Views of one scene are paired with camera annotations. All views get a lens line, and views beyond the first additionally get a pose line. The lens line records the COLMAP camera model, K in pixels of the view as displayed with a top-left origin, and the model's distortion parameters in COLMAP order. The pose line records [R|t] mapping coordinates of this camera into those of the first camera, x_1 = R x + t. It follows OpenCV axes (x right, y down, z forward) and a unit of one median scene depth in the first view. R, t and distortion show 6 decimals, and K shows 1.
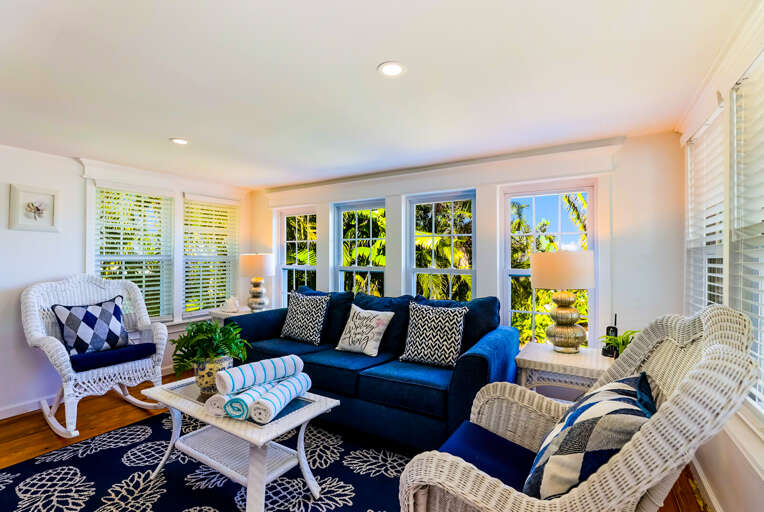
lens RADIAL K [[345.9, 0, 378.8], [0, 345.9, 259.4], [0, 0, 1]] dist [-0.021009, 0.002742]
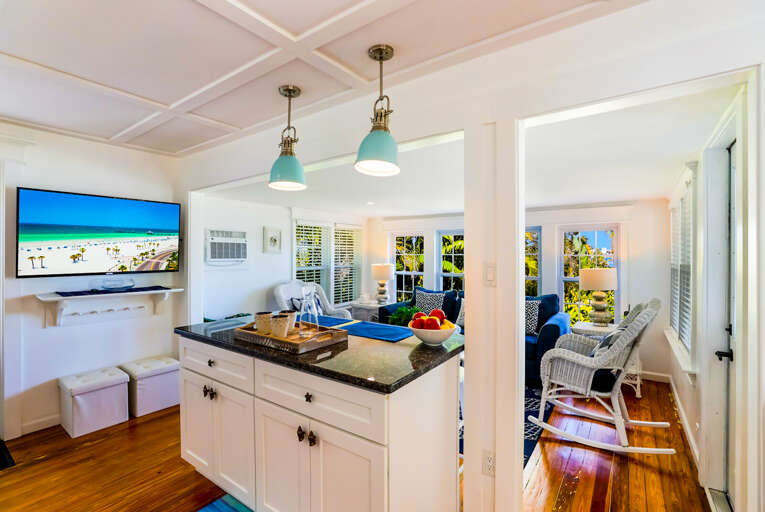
lens RADIAL K [[346.3, 0, 382.3], [0, 346.3, 256.6], [0, 0, 1]] dist [-0.021009, 0.002742]
pose [[0.998248, -0.000449, -0.059174, -0.336729], [0.000540, 0.999999, 0.001527, -0.063195], [0.059173, -0.001557, 0.998247, -0.592685]]
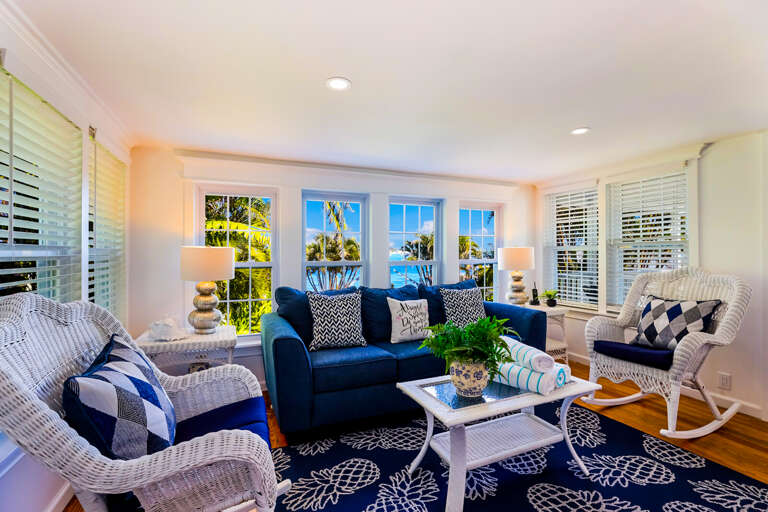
lens RADIAL K [[347.7, 0, 385.8], [0, 347.7, 250.8], [0, 0, 1]] dist [-0.021009, 0.002742]
pose [[0.571781, 0.002107, 0.820404, -0.890264], [0.010202, 0.999901, -0.009678, 0.003291], [-0.820343, 0.013903, 0.571703, 0.414373]]
